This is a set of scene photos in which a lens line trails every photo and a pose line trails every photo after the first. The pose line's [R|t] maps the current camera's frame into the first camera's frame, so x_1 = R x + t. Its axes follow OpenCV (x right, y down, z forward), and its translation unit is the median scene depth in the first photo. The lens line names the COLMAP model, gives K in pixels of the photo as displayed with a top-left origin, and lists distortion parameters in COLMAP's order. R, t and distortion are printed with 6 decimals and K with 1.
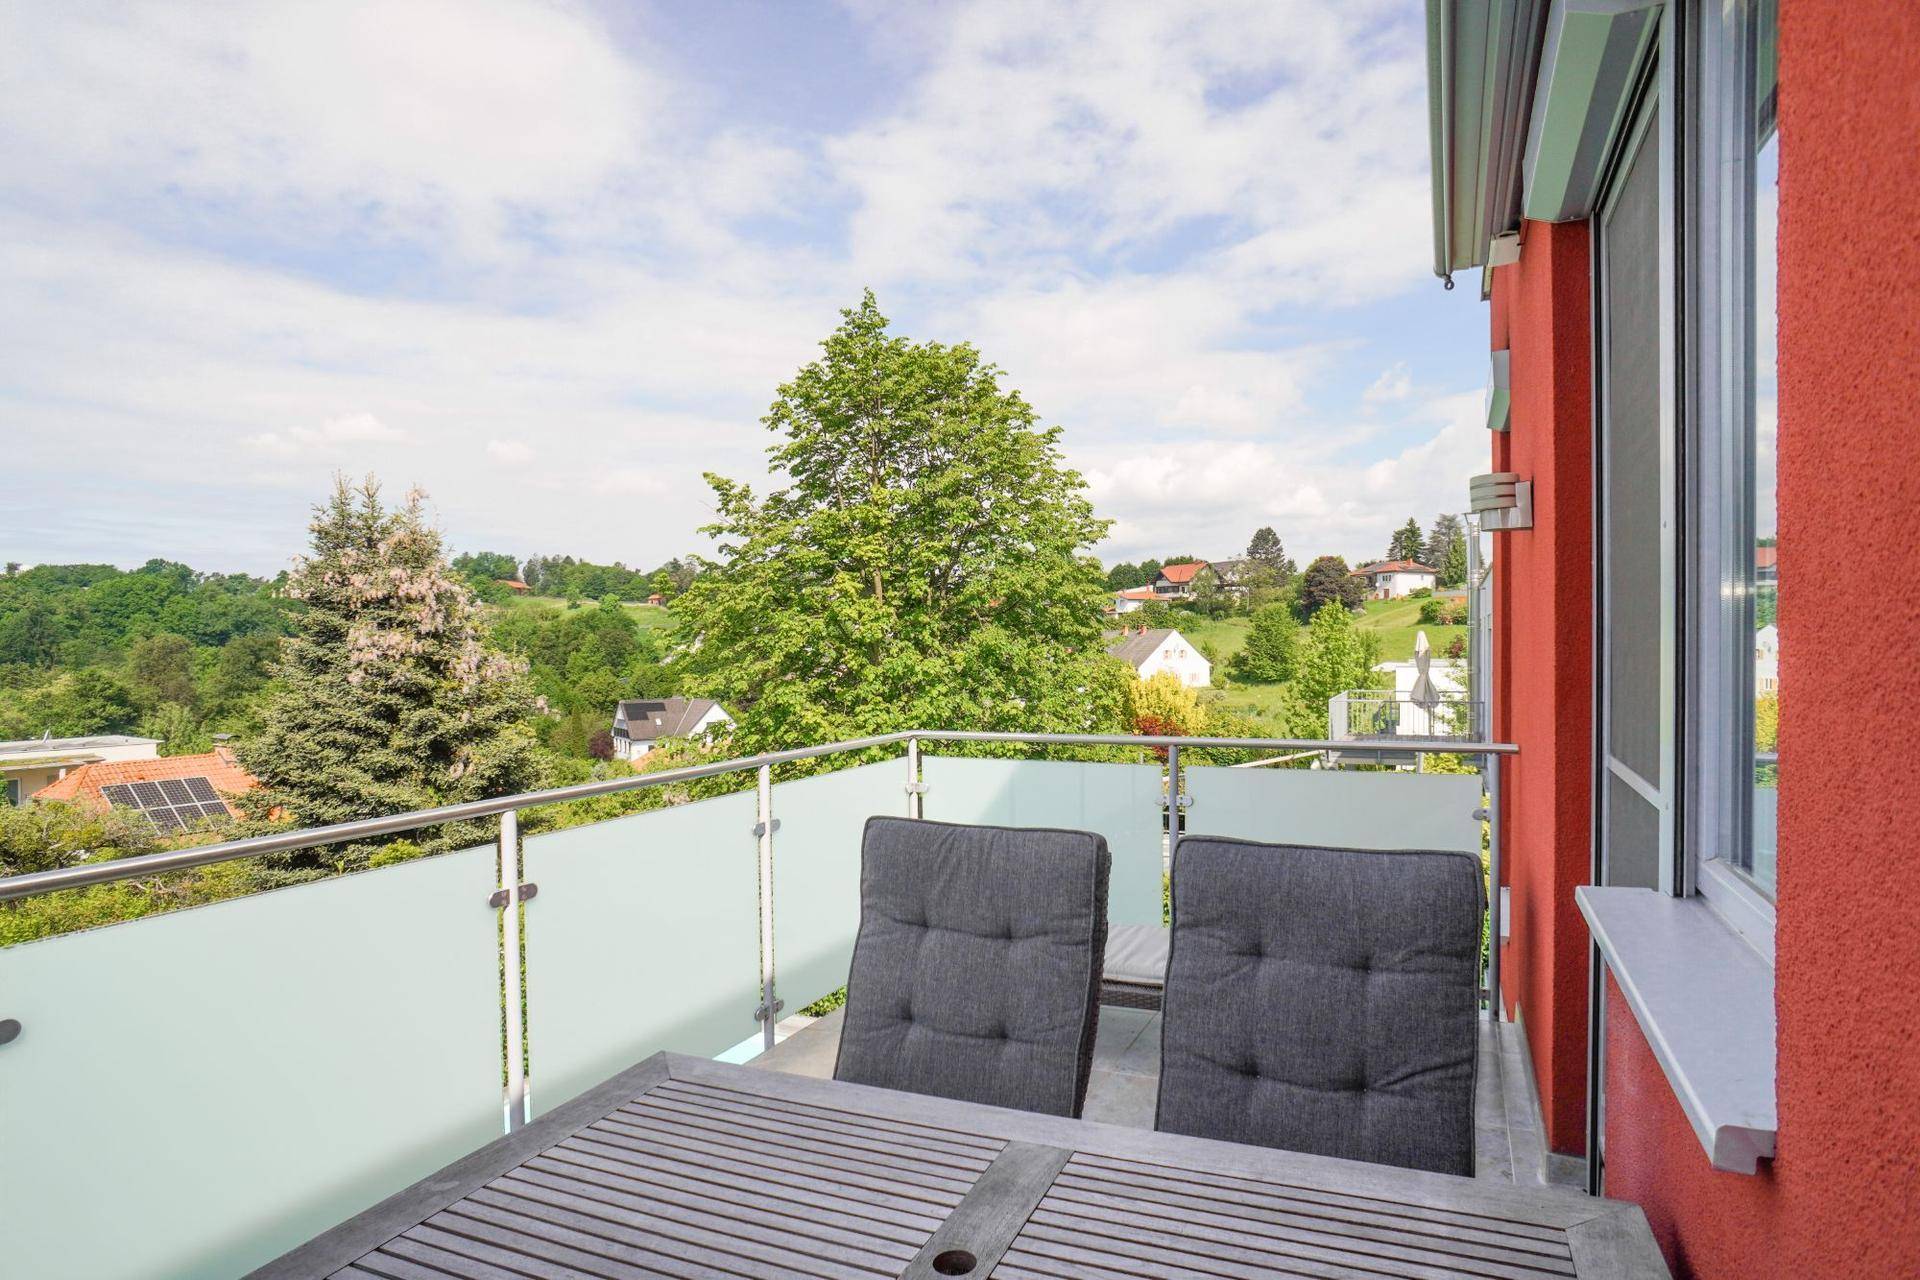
lens RADIAL K [[1041.4, 0, 981.8], [0, 1041.4, 610.9], [0, 0, 1]] dist [-0.066314, 0.041057]
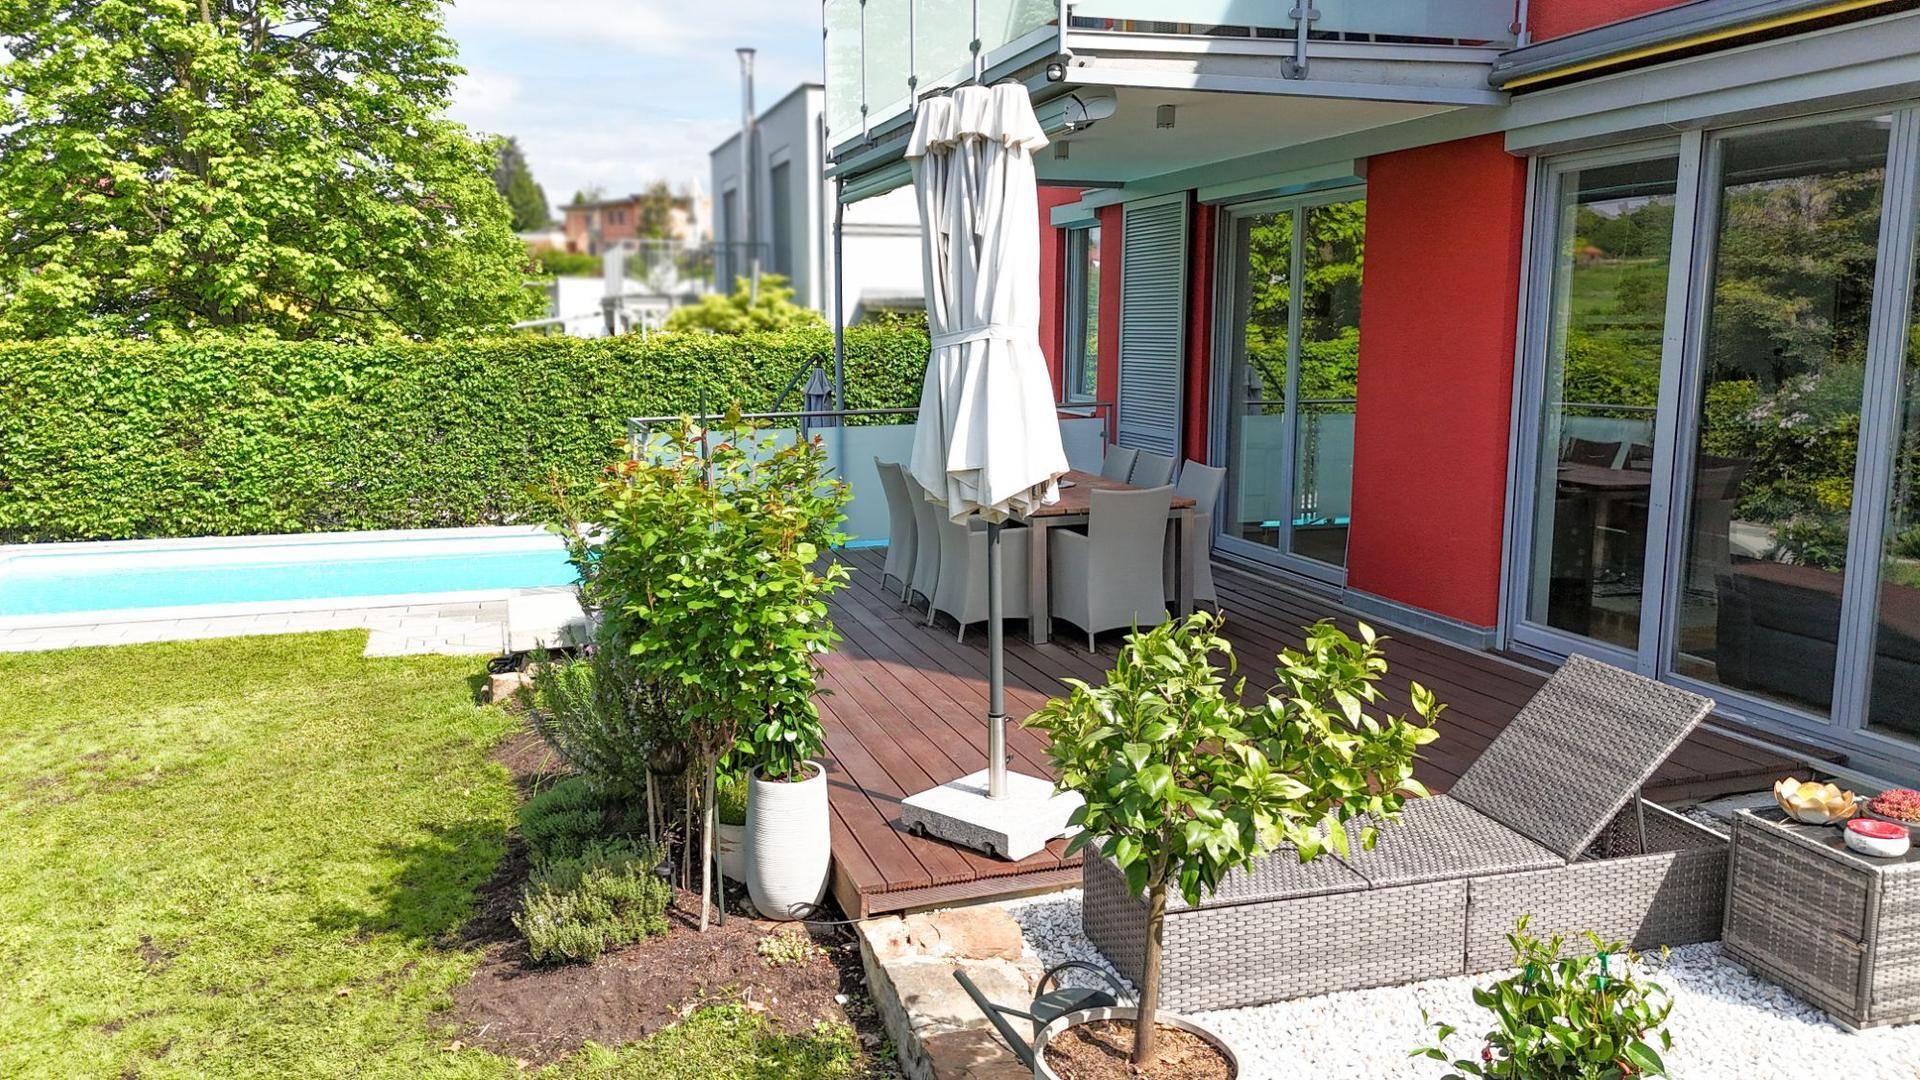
lens RADIAL K [[1426.2, 0, 941.4], [0, 1426.2, 540.0], [0, 0, 1]] dist [0.075158, -0.044616]
pose [[0.738345, -0.098328, 0.667217, -0.344783], [-0.021220, 0.985438, 0.168707, 0.129180], [-0.674089, -0.138722, 0.725507, -0.187572]]
